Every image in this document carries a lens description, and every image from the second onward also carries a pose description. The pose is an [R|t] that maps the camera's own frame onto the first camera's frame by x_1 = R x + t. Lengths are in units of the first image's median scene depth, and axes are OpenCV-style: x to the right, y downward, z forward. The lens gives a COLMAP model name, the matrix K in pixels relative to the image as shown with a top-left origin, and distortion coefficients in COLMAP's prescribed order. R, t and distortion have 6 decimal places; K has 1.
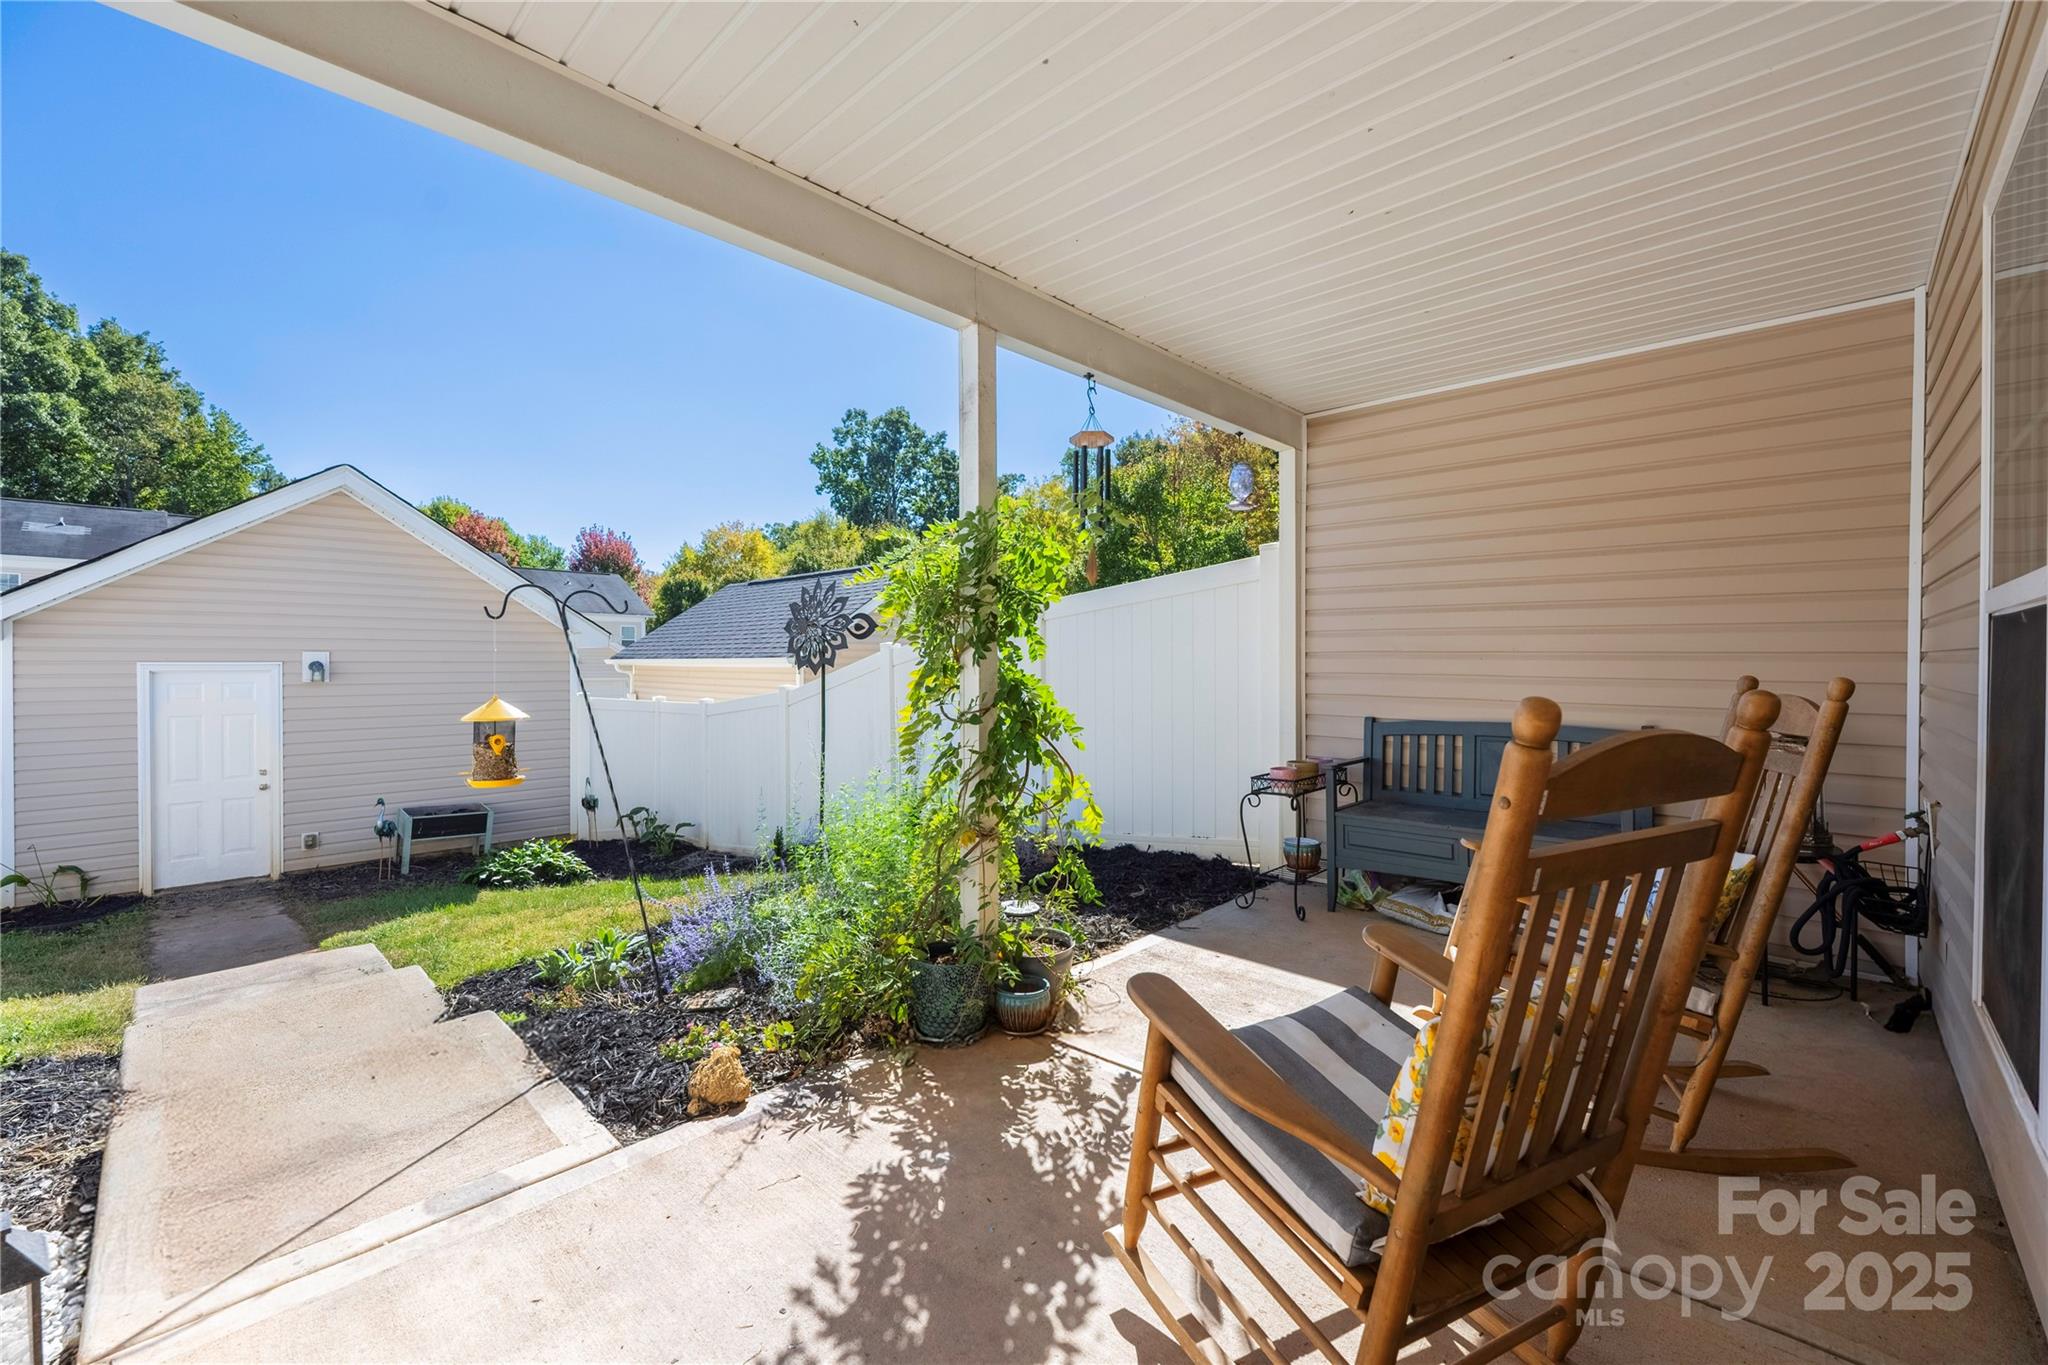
lens RADIAL K [[820.3, 0, 1026.2], [0, 820.3, 668.1], [0, 0, 1]] dist [-0.008654, 0.000137]
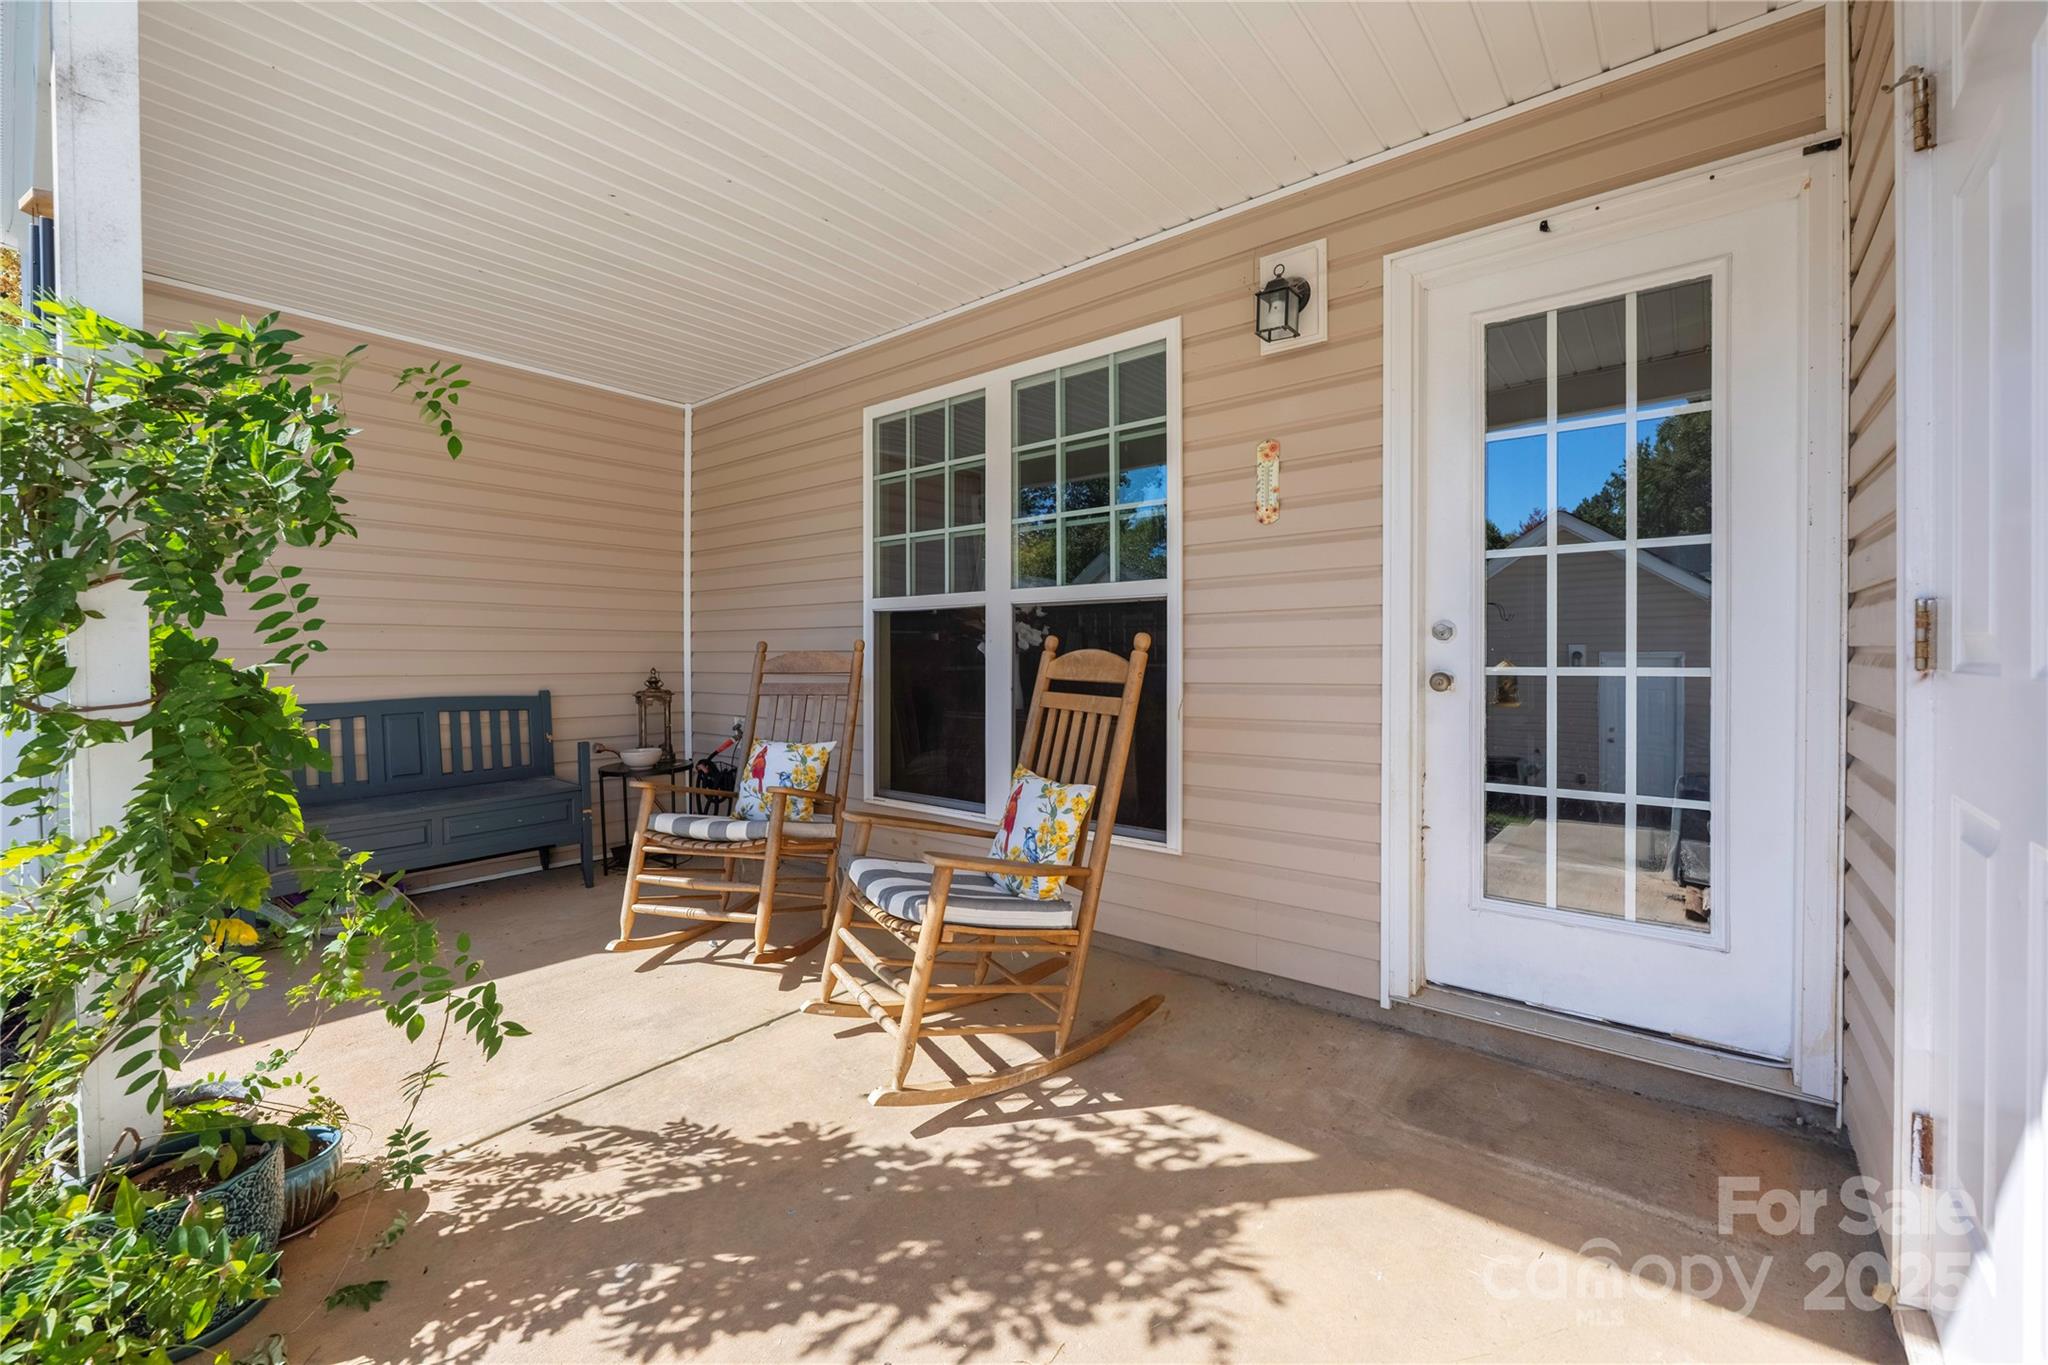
lens RADIAL K [[820.3, 0, 1030.2], [0, 820.3, 664.0], [0, 0, 1]] dist [-0.008654, 0.000137]
pose [[-0.069140, -0.013989, 0.997509, -0.855760], [0.010426, 0.999837, 0.014744, 0.039133], [-0.997552, 0.011420, -0.068983, 0.676314]]
